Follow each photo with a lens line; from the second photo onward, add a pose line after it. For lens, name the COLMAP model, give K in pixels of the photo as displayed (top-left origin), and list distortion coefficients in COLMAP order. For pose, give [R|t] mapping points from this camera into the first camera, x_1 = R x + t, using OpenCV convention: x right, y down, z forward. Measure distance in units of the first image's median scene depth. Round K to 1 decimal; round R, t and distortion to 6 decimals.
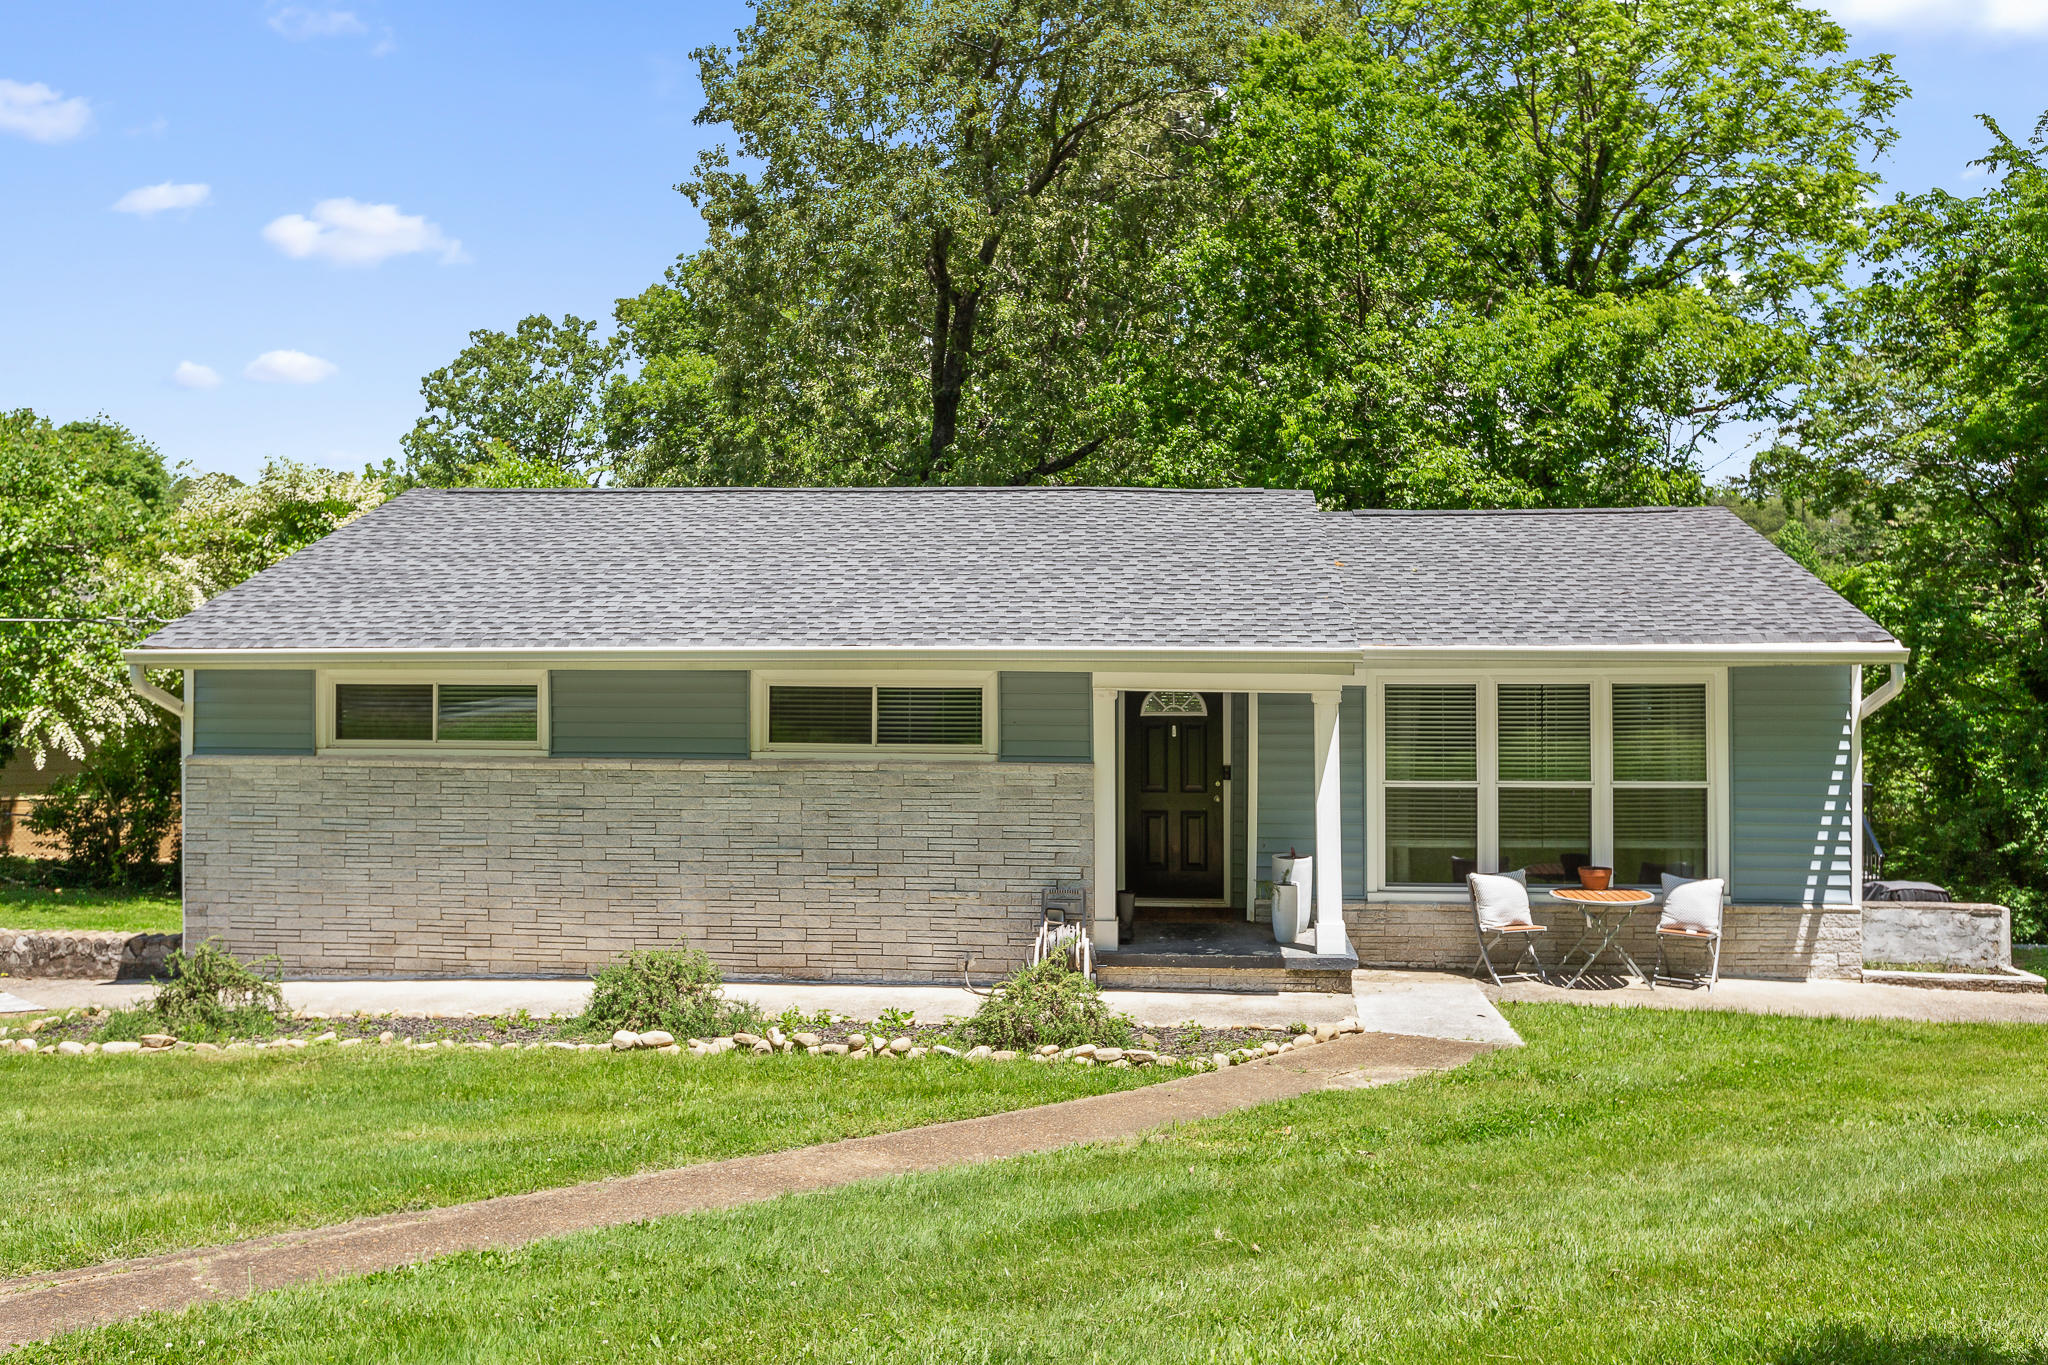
lens RADIAL K [[1350.1, 0, 1024.0], [0, 1350.1, 682.5], [0, 0, 1]] dist [0.005130, -0.006171]
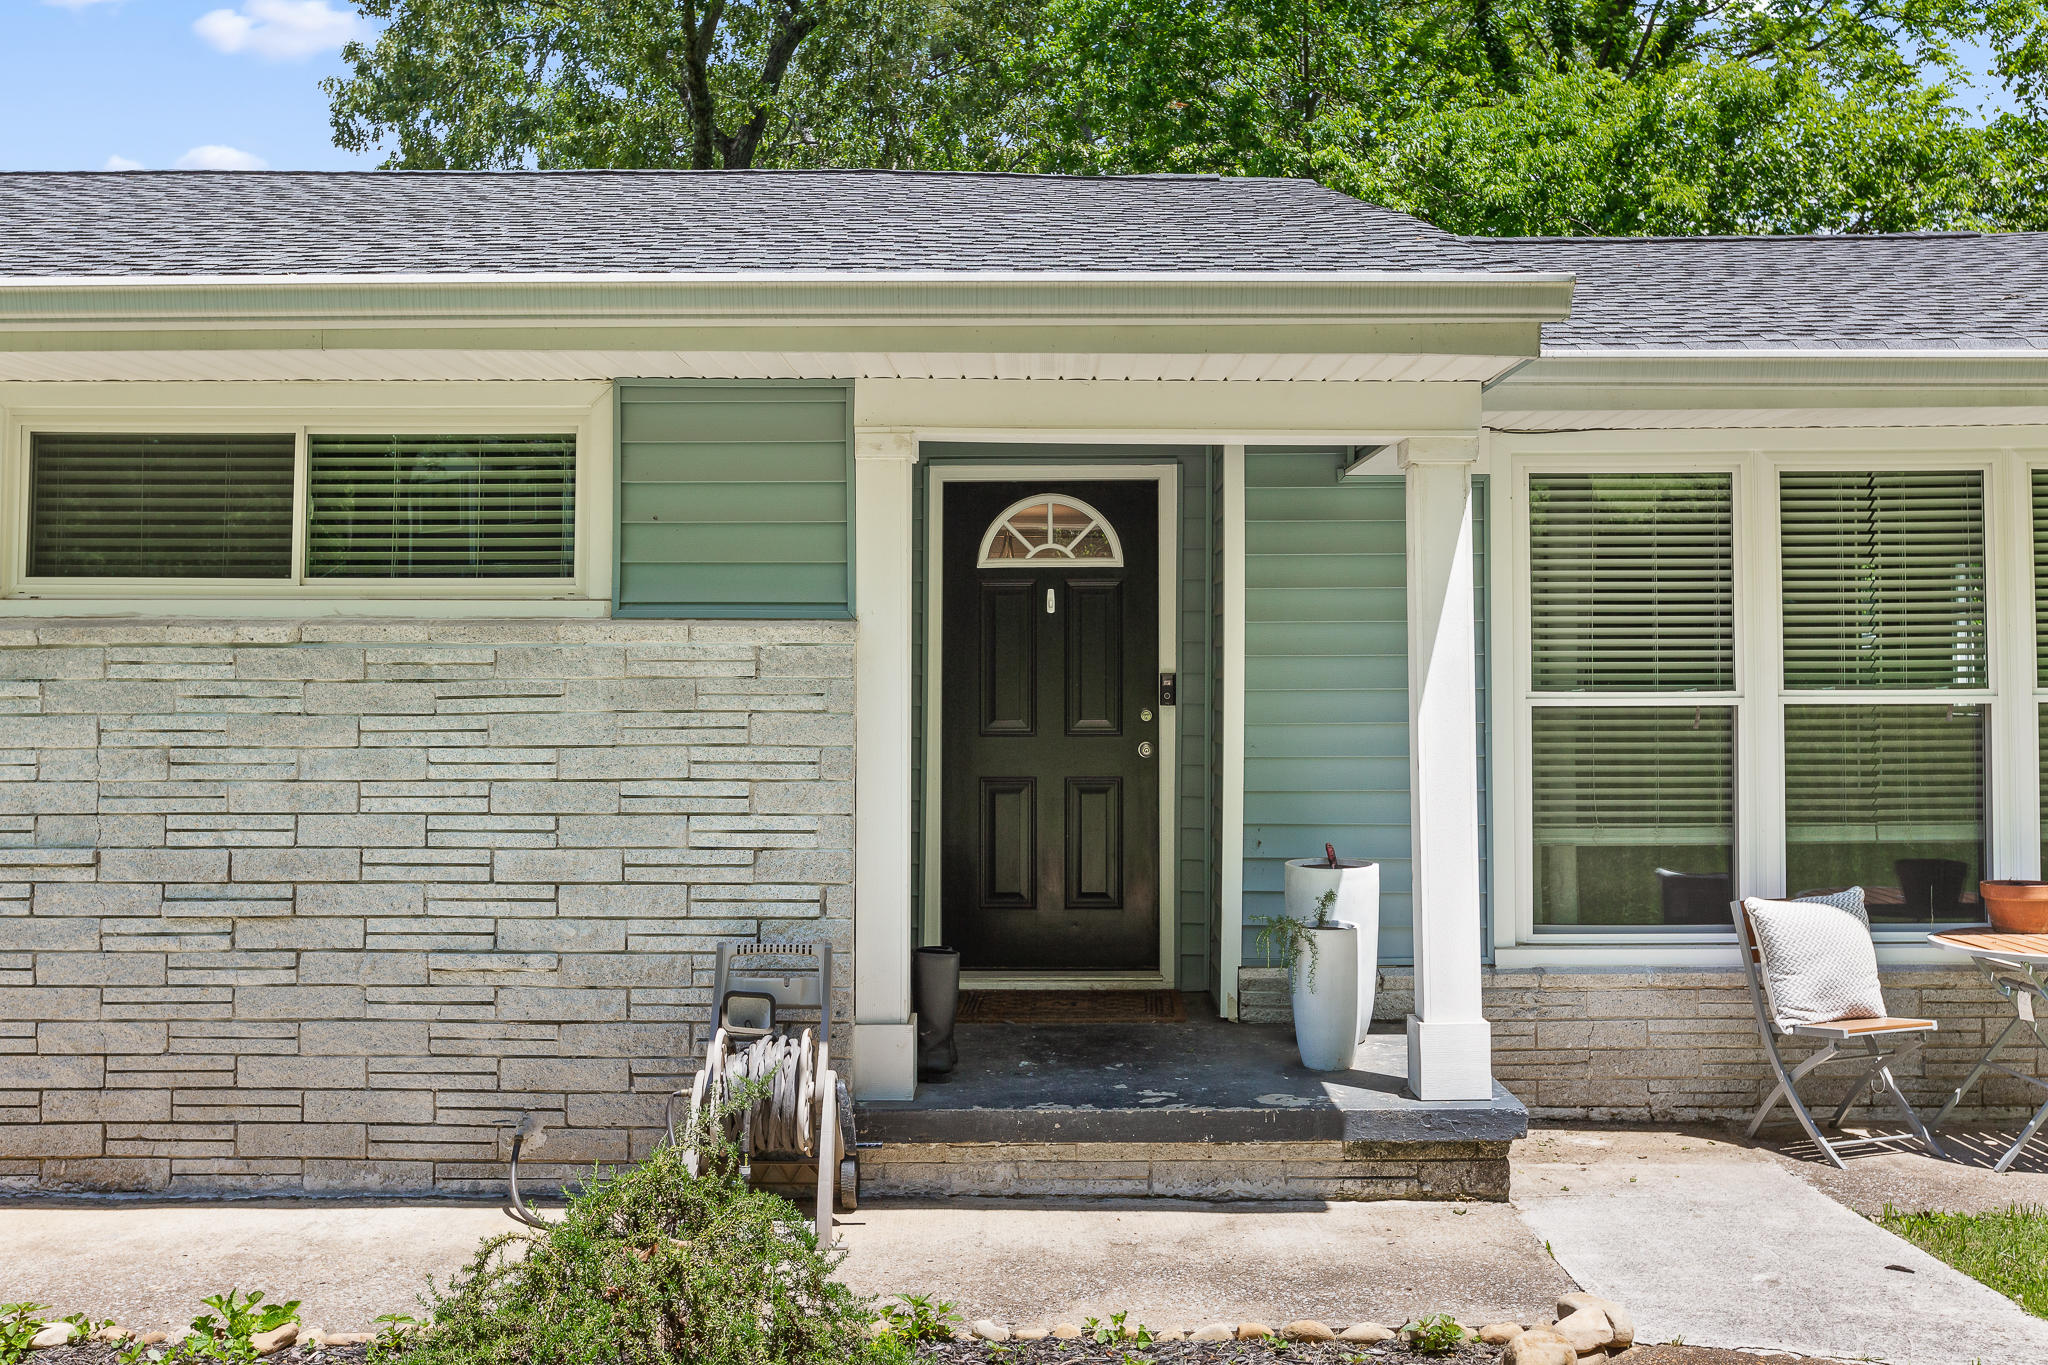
lens RADIAL K [[1612.9, 0, 1024.0], [0, 1612.9, 682.5], [0, 0, 1]] dist [-0.002257, -0.000221]
pose [[0.993753, 0.007960, 0.111316, 0.046999], [-0.004137, 0.999395, -0.034526, 0.091662], [-0.111523, 0.033850, 0.993185, 0.516938]]
